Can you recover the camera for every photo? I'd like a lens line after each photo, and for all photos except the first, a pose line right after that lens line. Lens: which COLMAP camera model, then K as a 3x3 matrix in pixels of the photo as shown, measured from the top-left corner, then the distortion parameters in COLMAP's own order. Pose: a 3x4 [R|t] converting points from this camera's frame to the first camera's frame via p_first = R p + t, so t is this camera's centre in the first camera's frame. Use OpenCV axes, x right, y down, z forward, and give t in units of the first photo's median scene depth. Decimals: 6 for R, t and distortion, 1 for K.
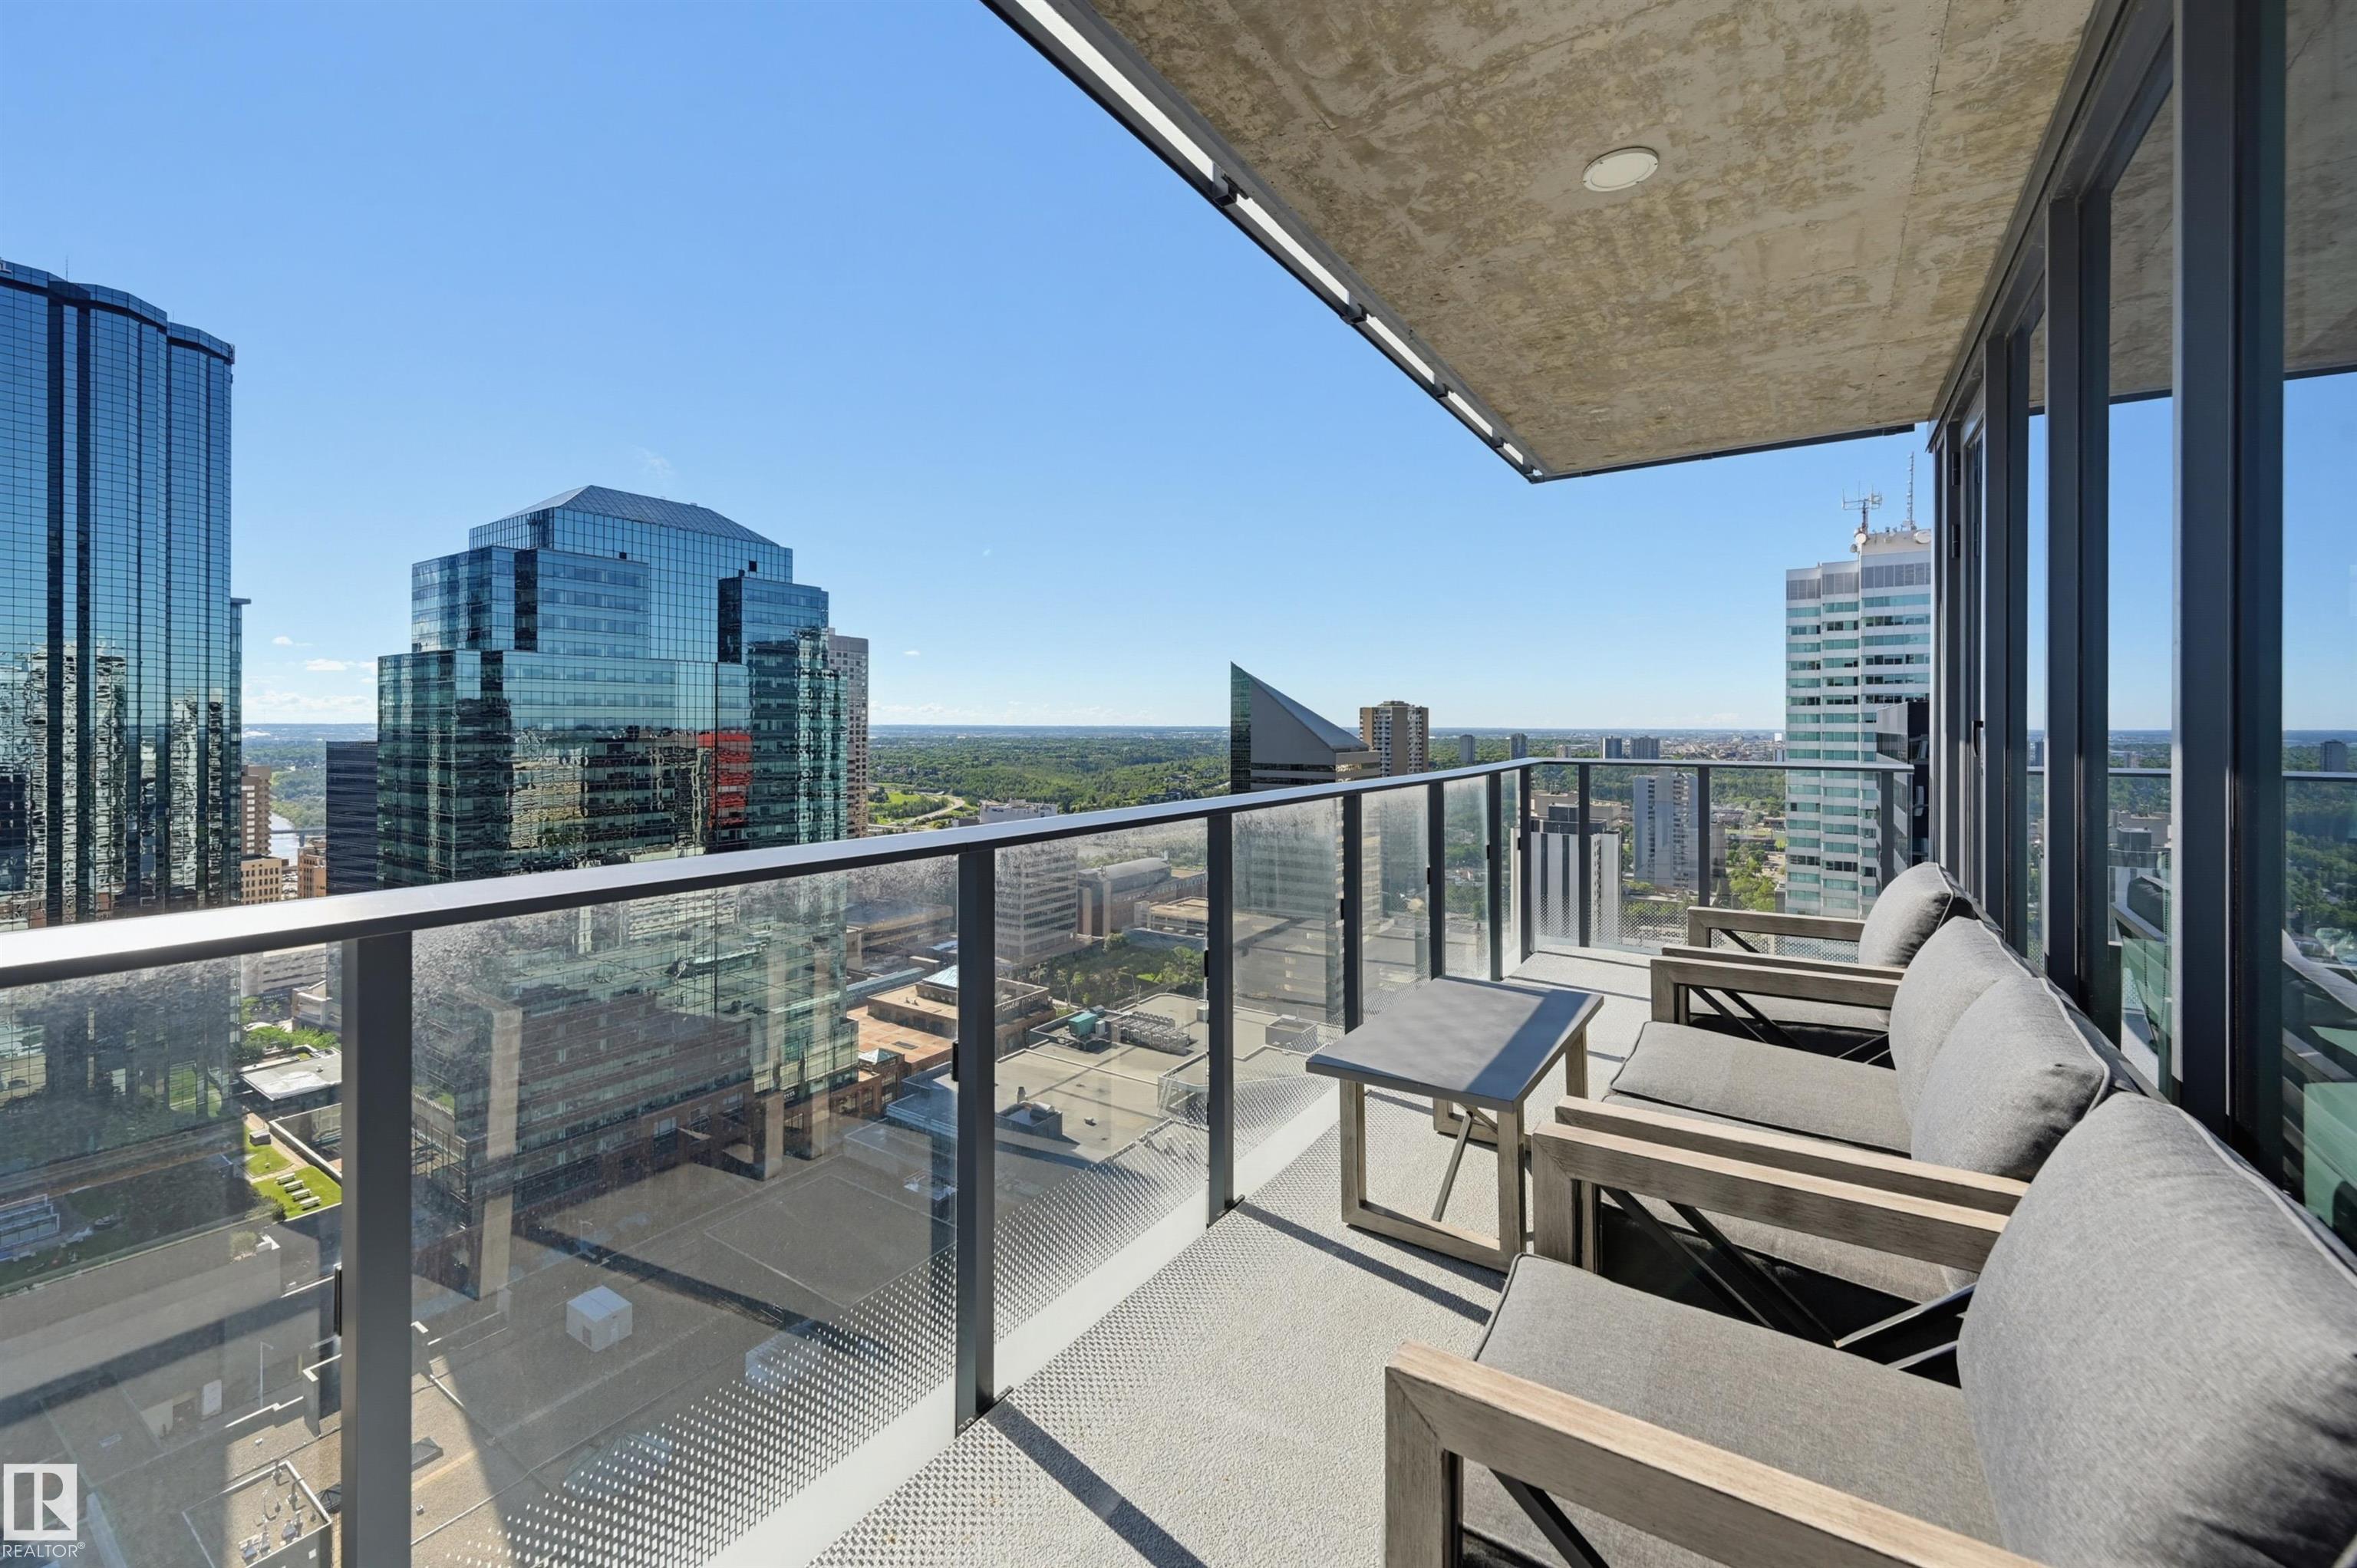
lens RADIAL K [[961.2, 0, 1153.7], [0, 961.2, 725.5], [0, 0, 1]] dist [-0.000620, -0.000055]
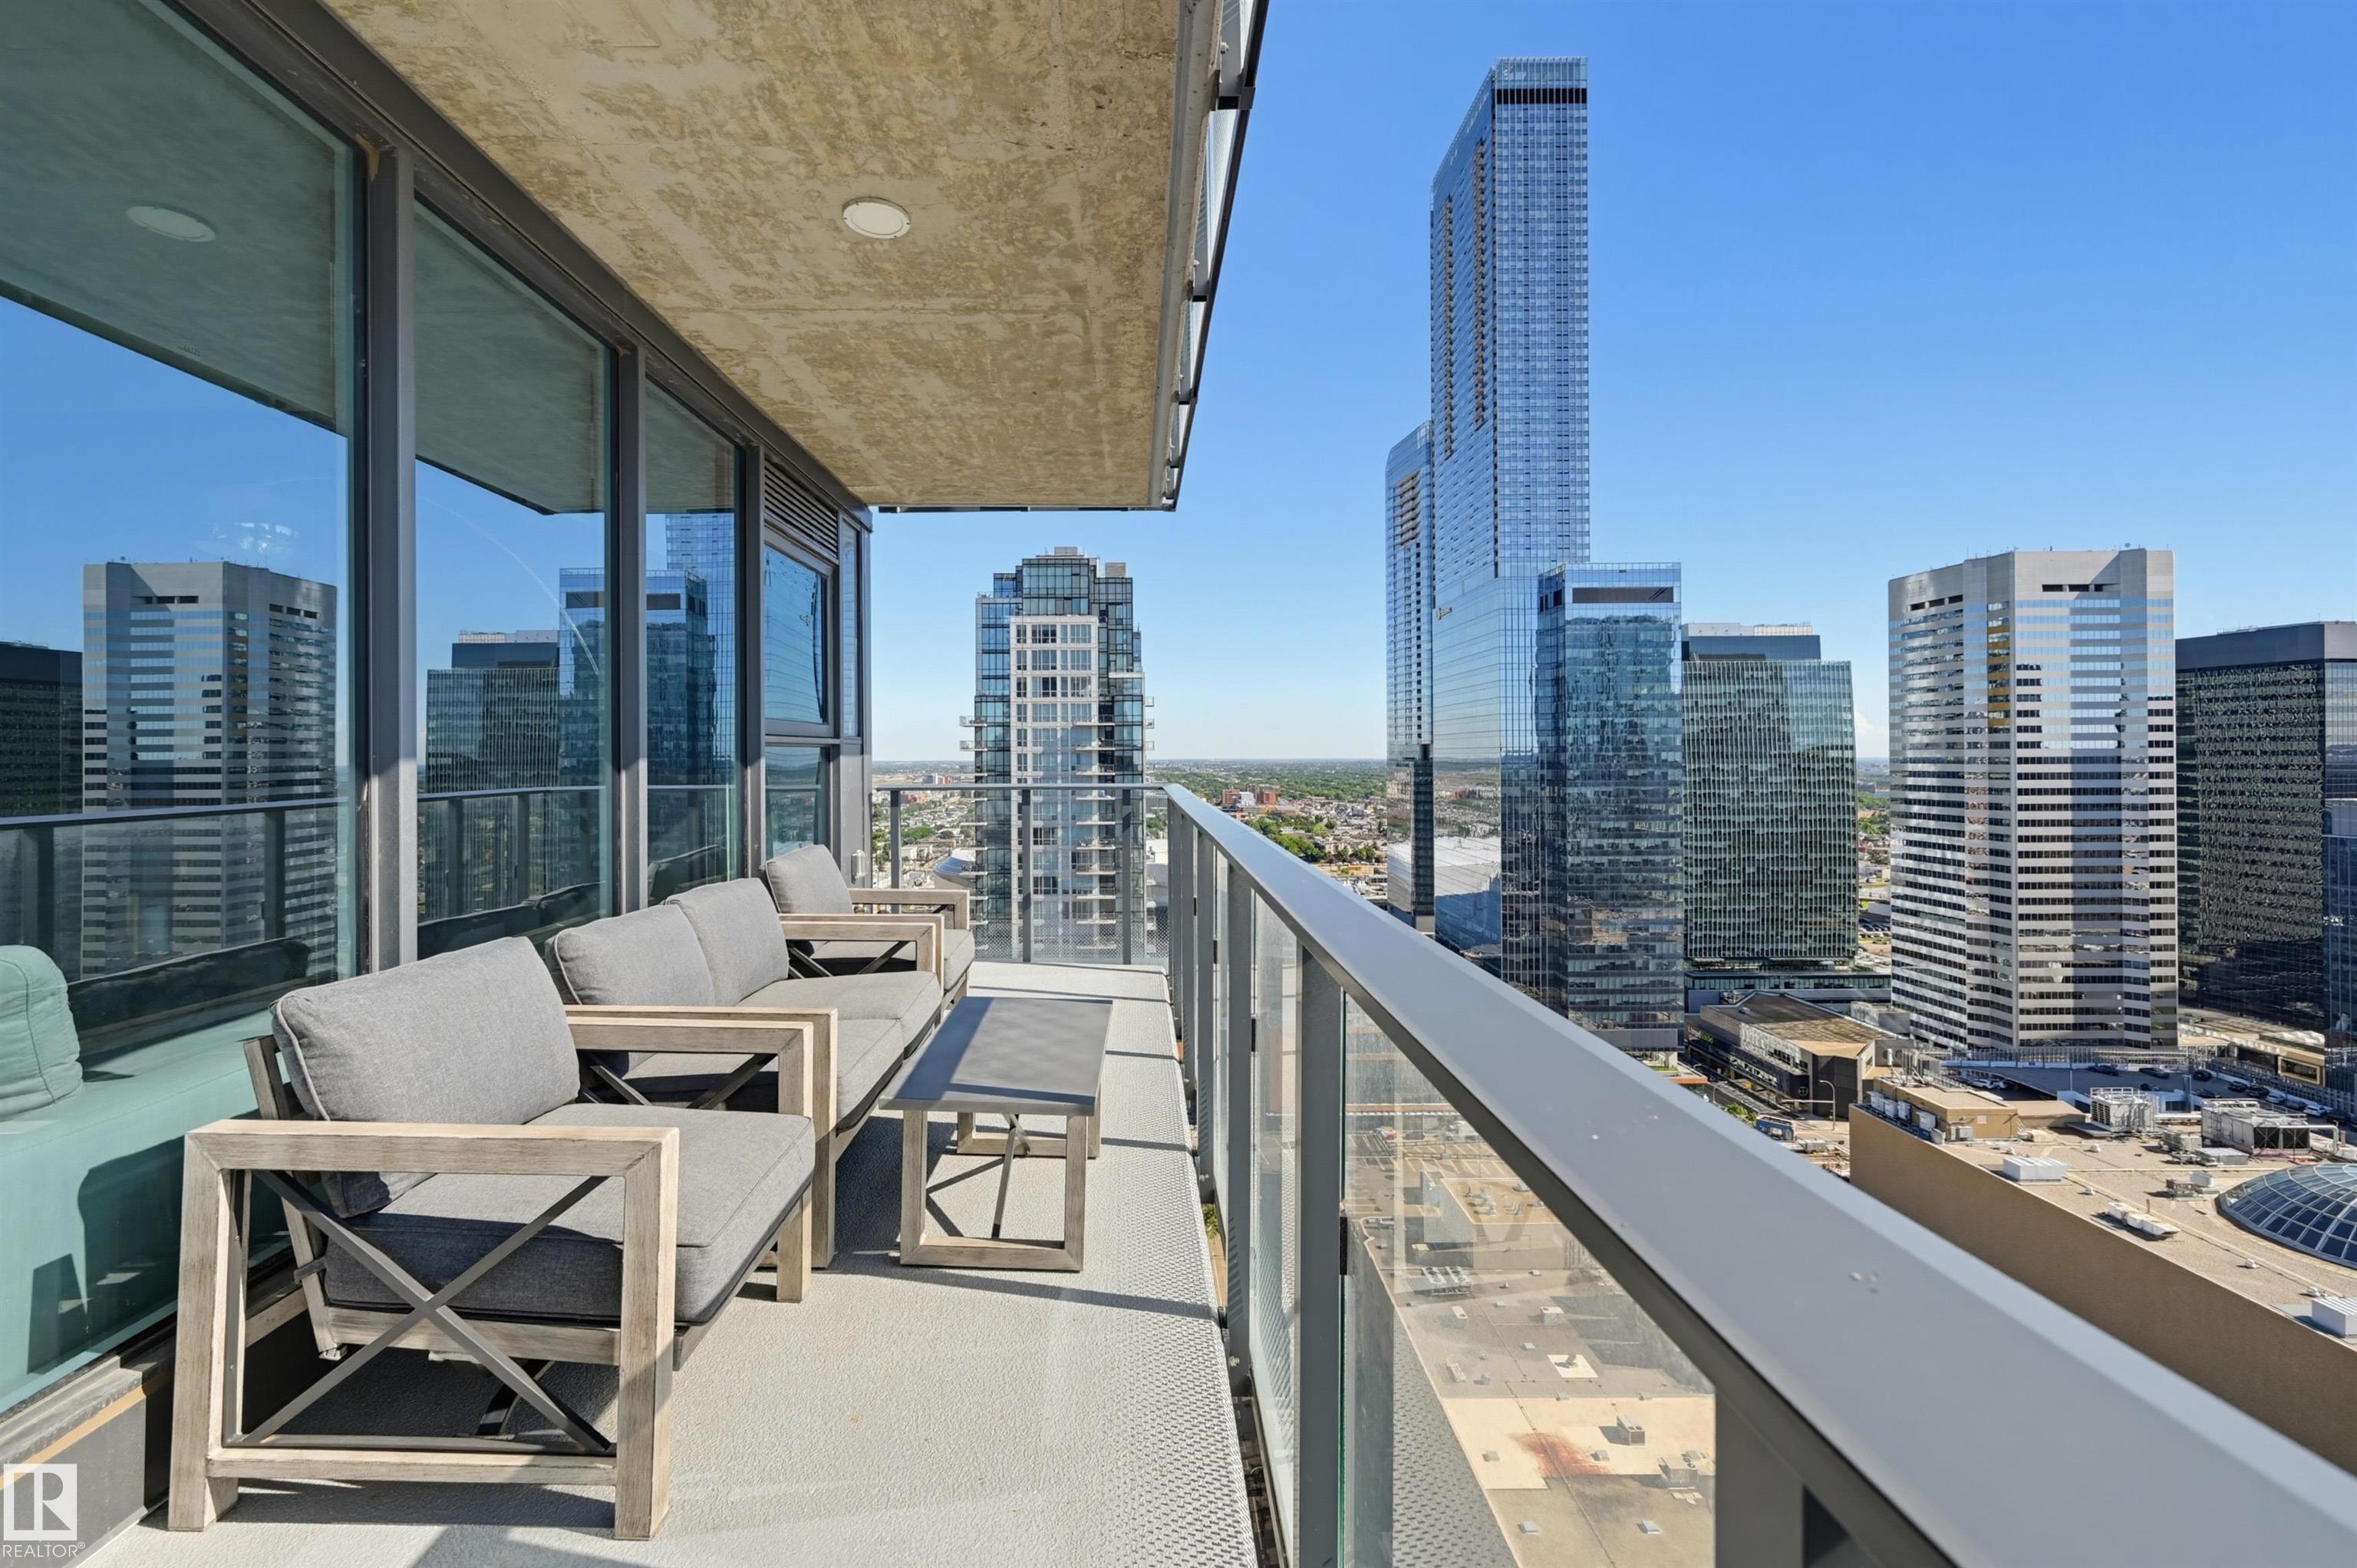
lens RADIAL K [[982.7, 0, 1134.8], [0, 982.7, 754.7], [0, 0, 1]] dist [0.002025, 0.000550]
pose [[-0.825249, 0.001445, -0.564768, 0.862314], [0.004863, 0.999978, -0.004548, 0.015138], [0.564749, -0.006500, -0.825237, 2.047242]]
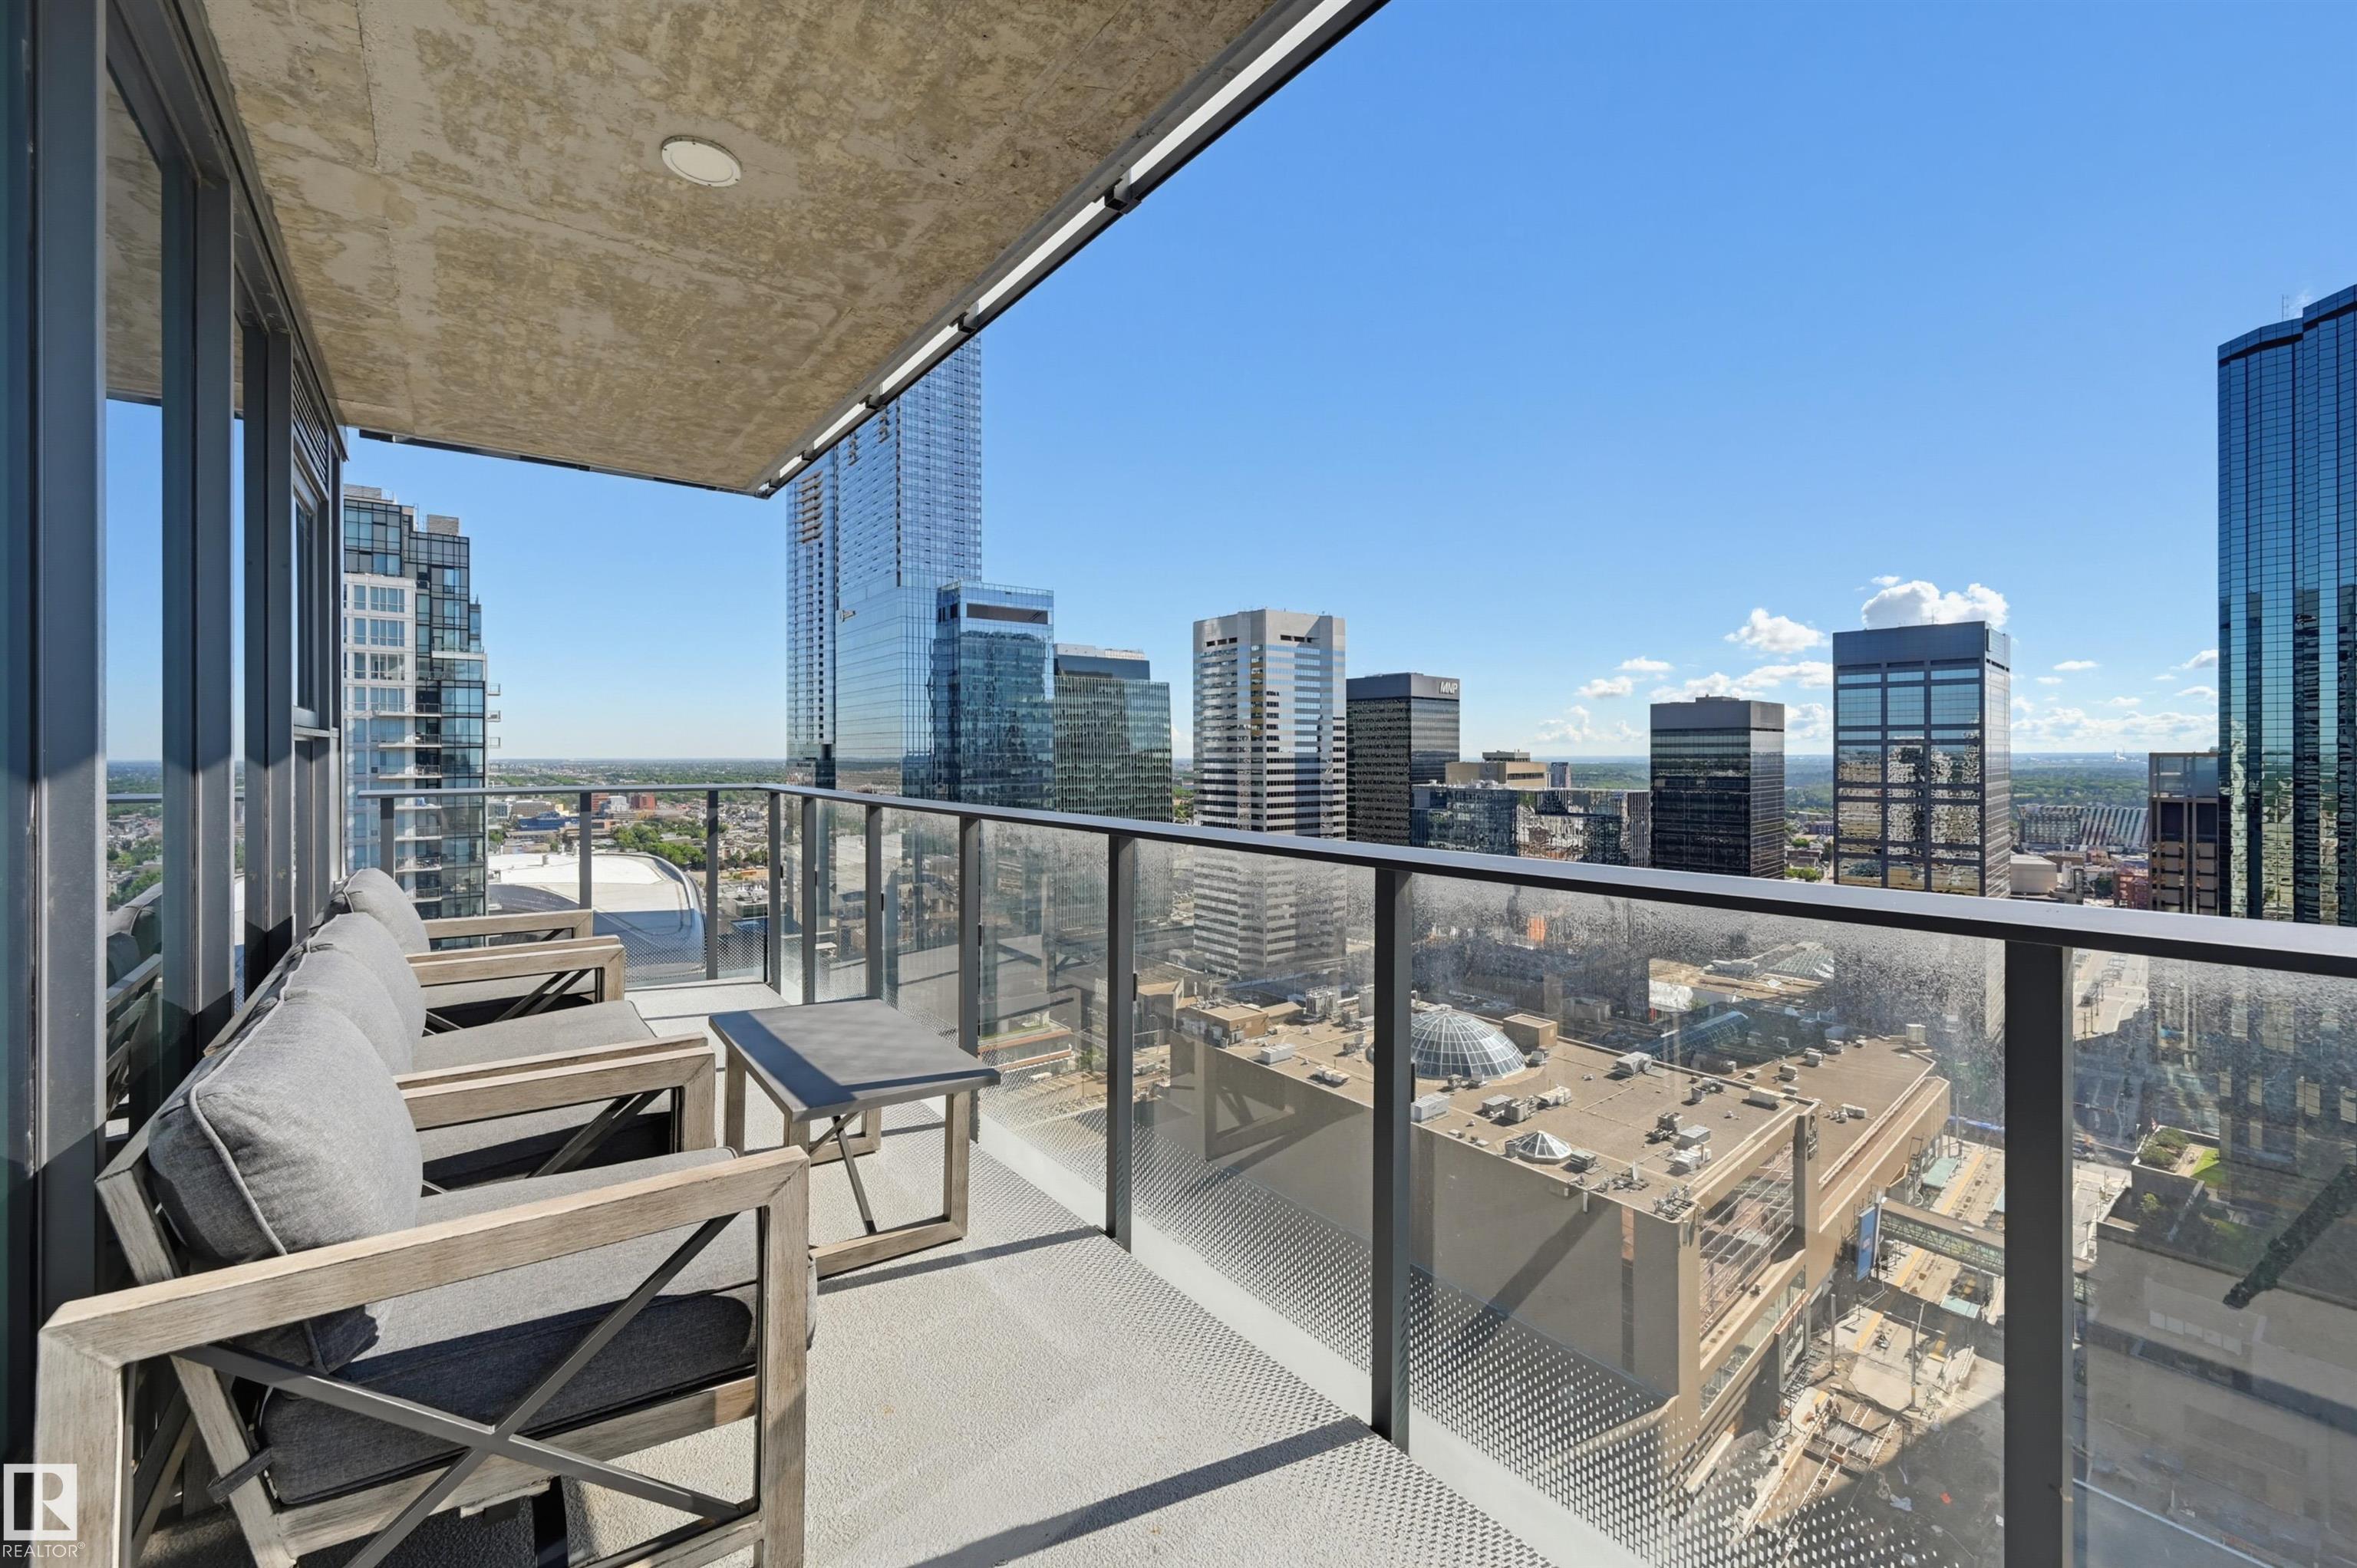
lens RADIAL K [[956.0, 0, 1190.2], [0, 956.0, 754.1], [0, 0, 1]] dist [-0.000964, -0.000063]
pose [[-0.311854, -0.001873, -0.950128, 1.237517], [0.002654, 0.999992, -0.002842, 0.014830], [0.950126, -0.003408, -0.311846, 1.758773]]
